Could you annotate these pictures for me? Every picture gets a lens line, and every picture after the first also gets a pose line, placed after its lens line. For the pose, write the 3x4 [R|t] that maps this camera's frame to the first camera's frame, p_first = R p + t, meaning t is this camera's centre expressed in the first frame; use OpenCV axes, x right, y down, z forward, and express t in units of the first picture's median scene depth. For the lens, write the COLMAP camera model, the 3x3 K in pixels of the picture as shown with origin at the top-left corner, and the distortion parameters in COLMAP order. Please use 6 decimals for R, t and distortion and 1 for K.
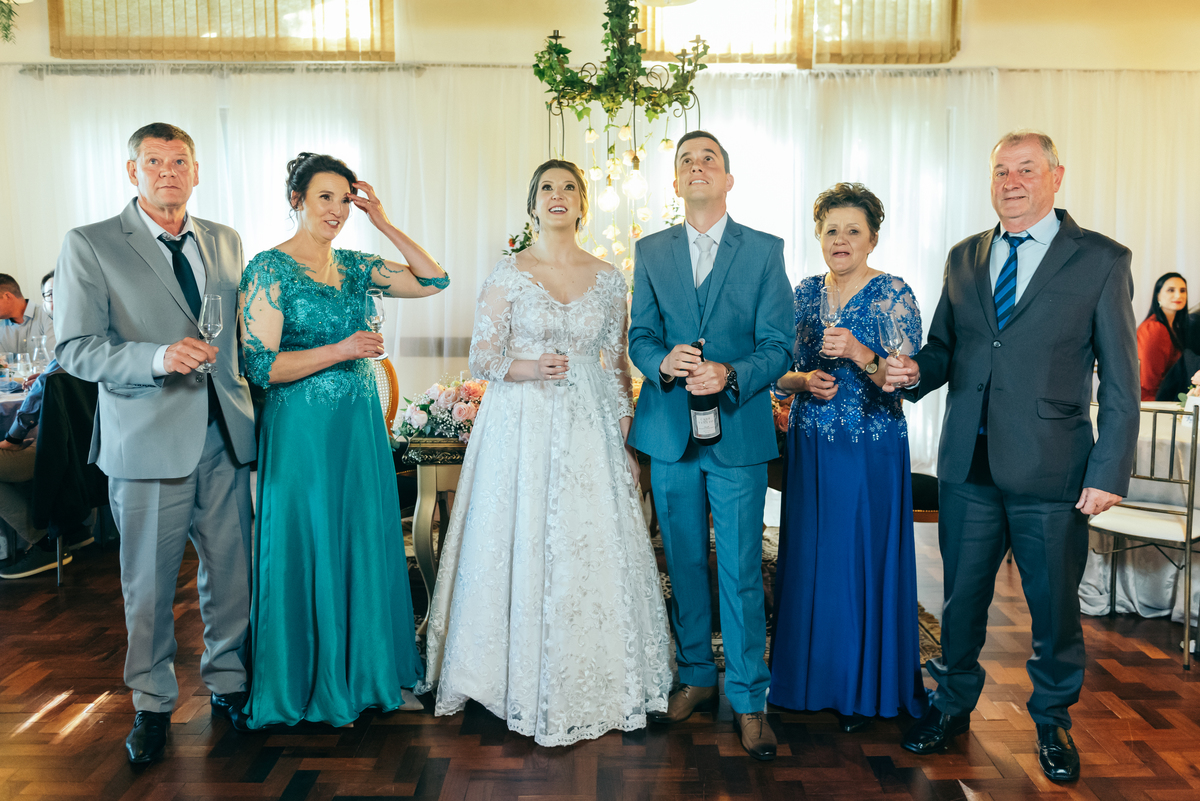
lens RADIAL K [[1006.6, 0, 640.7], [0, 1006.6, 380.0], [0, 0, 1]] dist [-0.008563, 0.014175]
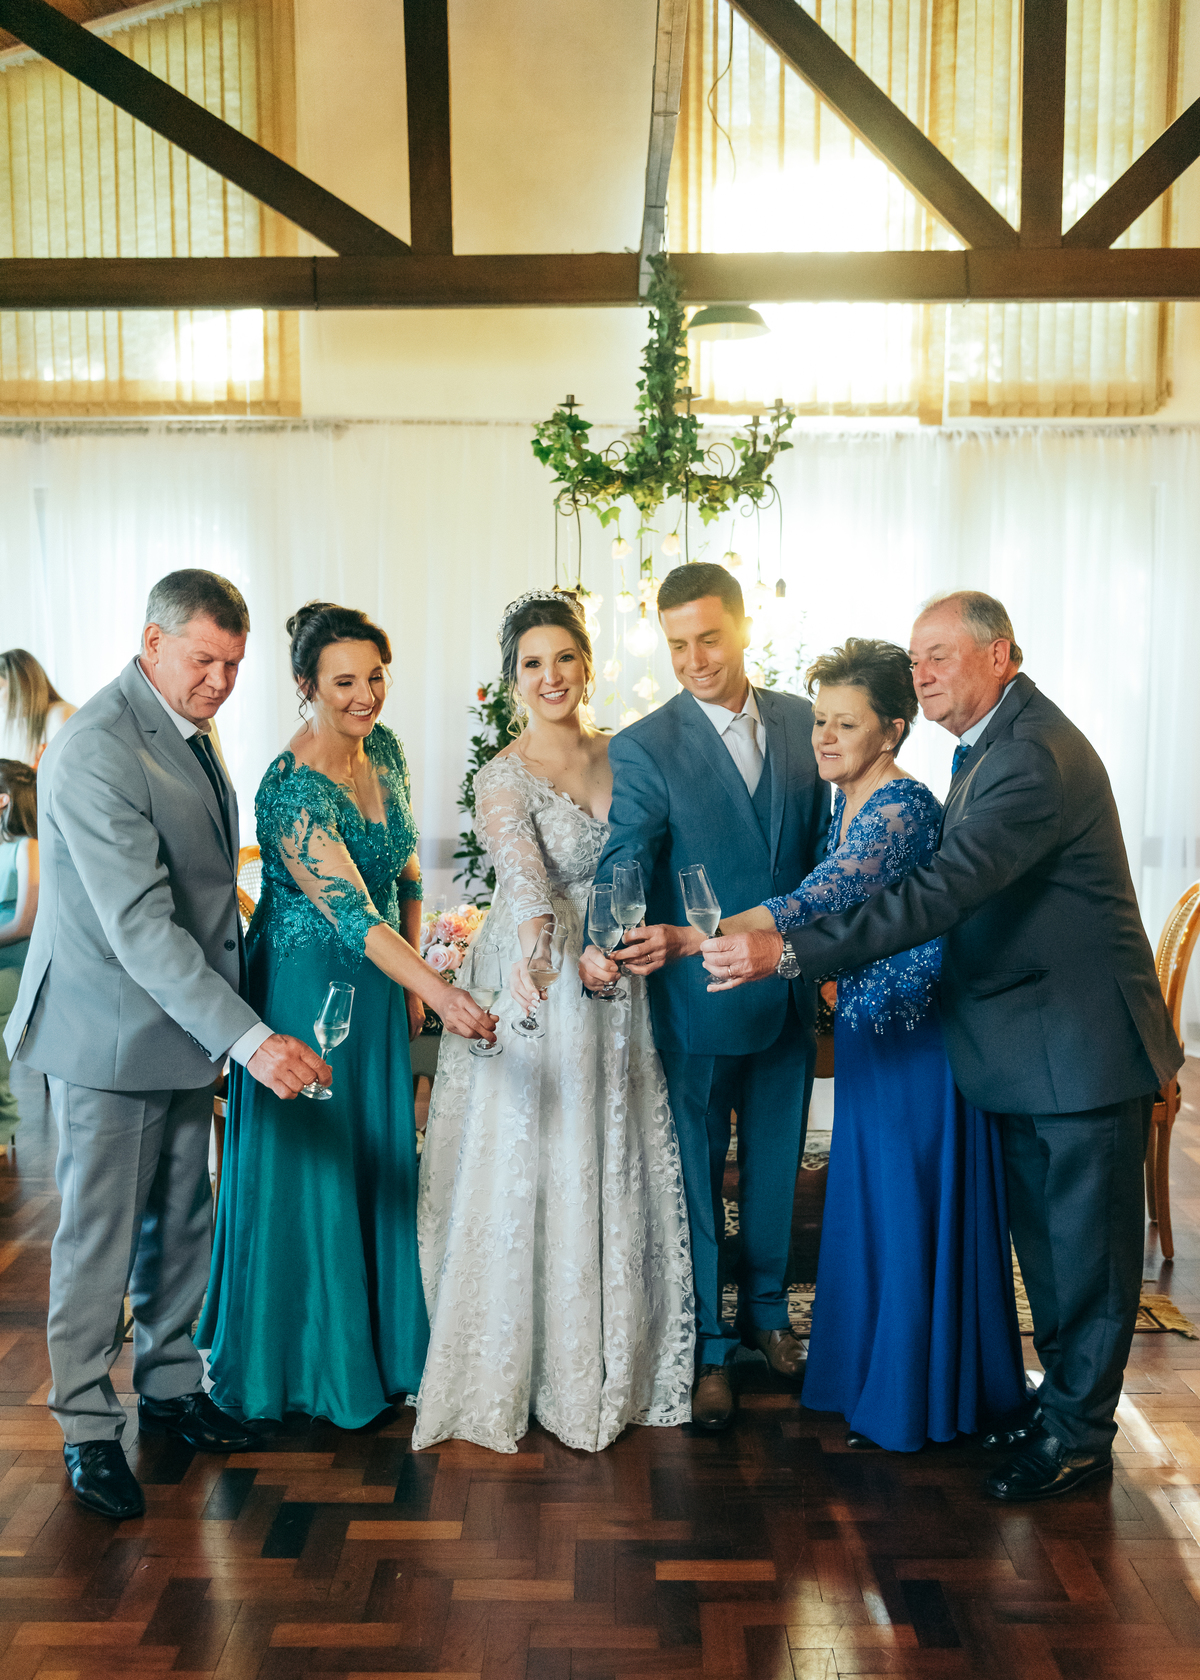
lens RADIAL K [[1653.9, 0, 631.7], [0, 1653.9, 883.1], [0, 0, 1]] dist [-0.007851, 0.000000]
pose [[0.999929, -0.000090, -0.011925, -0.017810], [-0.000004, 0.999968, -0.007946, -0.005762], [0.011926, 0.007945, 0.999897, -0.067279]]
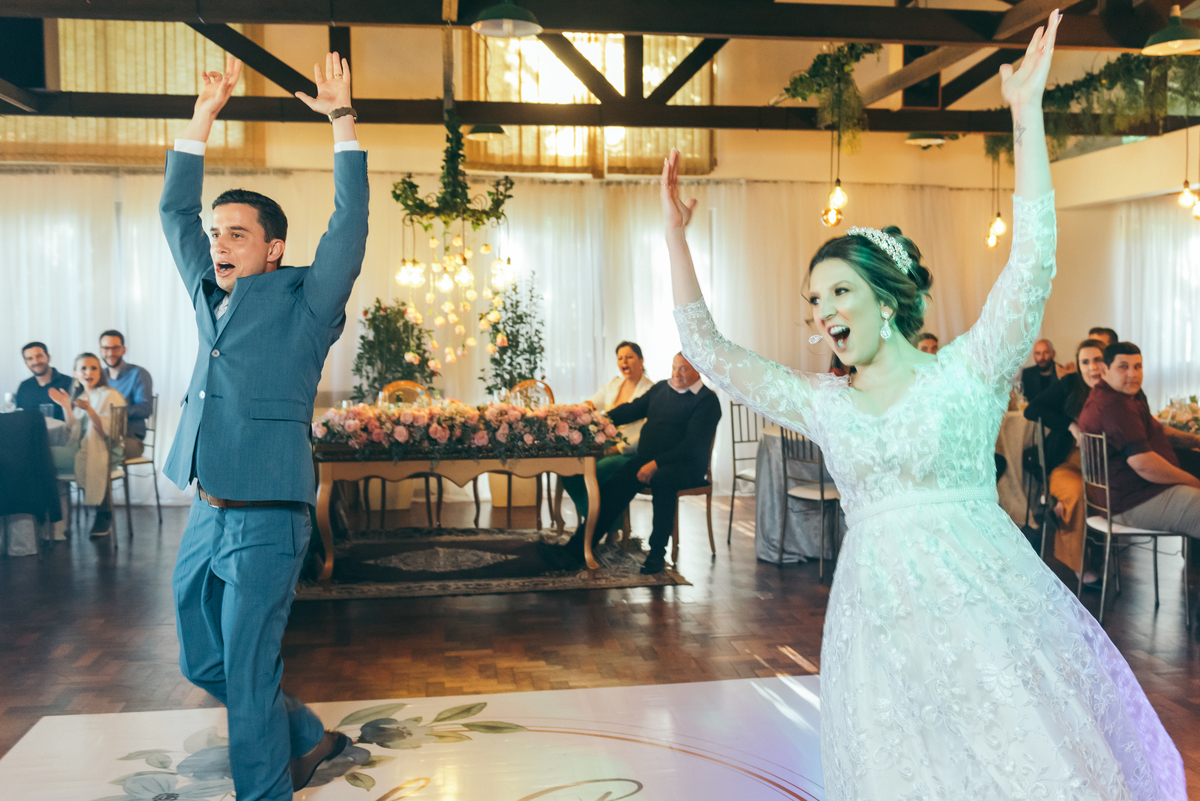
lens RADIAL K [[1100.5, 0, 635.4], [0, 1100.5, 384.2], [0, 0, 1]] dist [-0.007514, 0.002853]
pose [[0.989210, -0.010176, 0.146151, 0.002989], [0.020004, 0.997623, -0.065938, 0.046198], [-0.145132, 0.068151, 0.987062, -0.377368]]
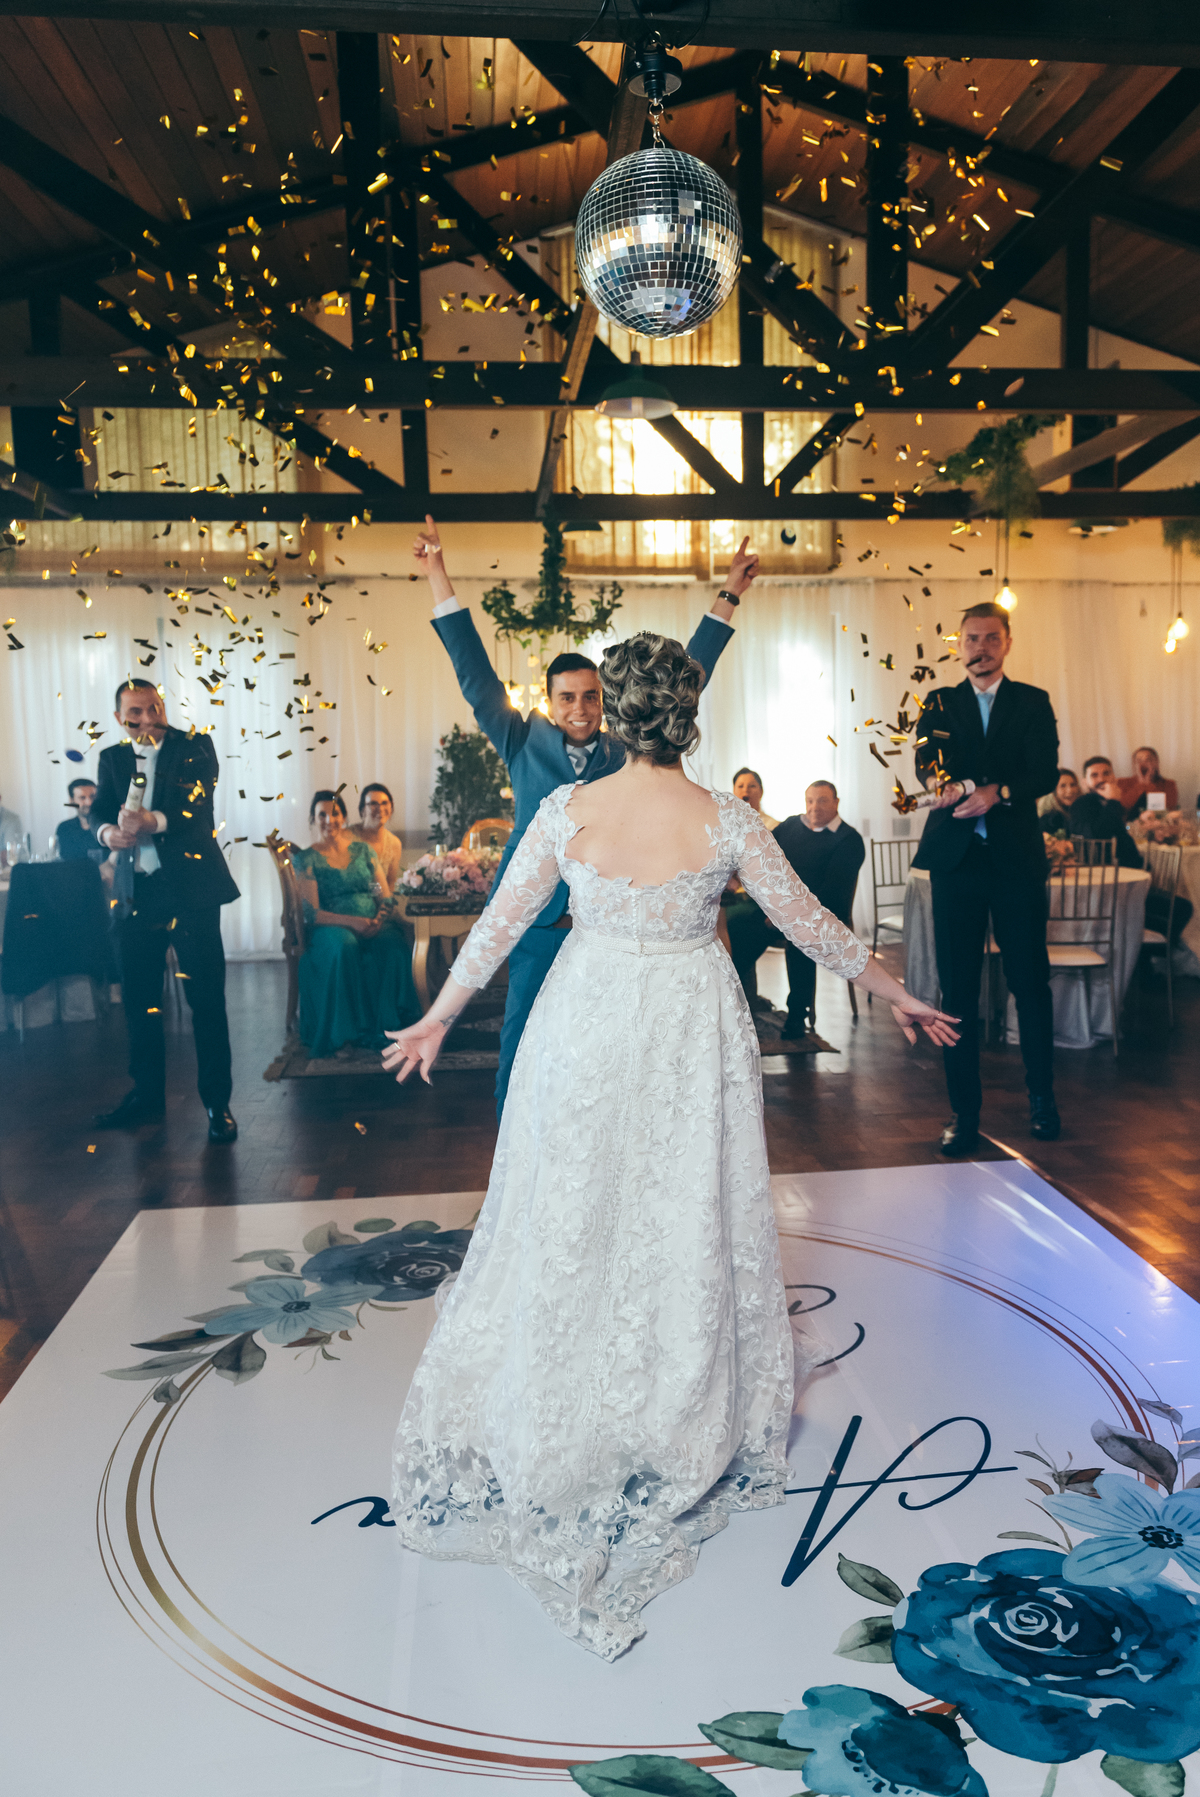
lens RADIAL K [[1240.5, 0, 656.0], [0, 1240.5, 879.9], [0, 0, 1]] dist [0.008272, 0.000428]
pose [[0.994127, -0.027285, 0.104727, -0.041229], [0.028648, 0.999523, -0.011532, 0.035021], [-0.104362, 0.014464, 0.994434, -0.354496]]
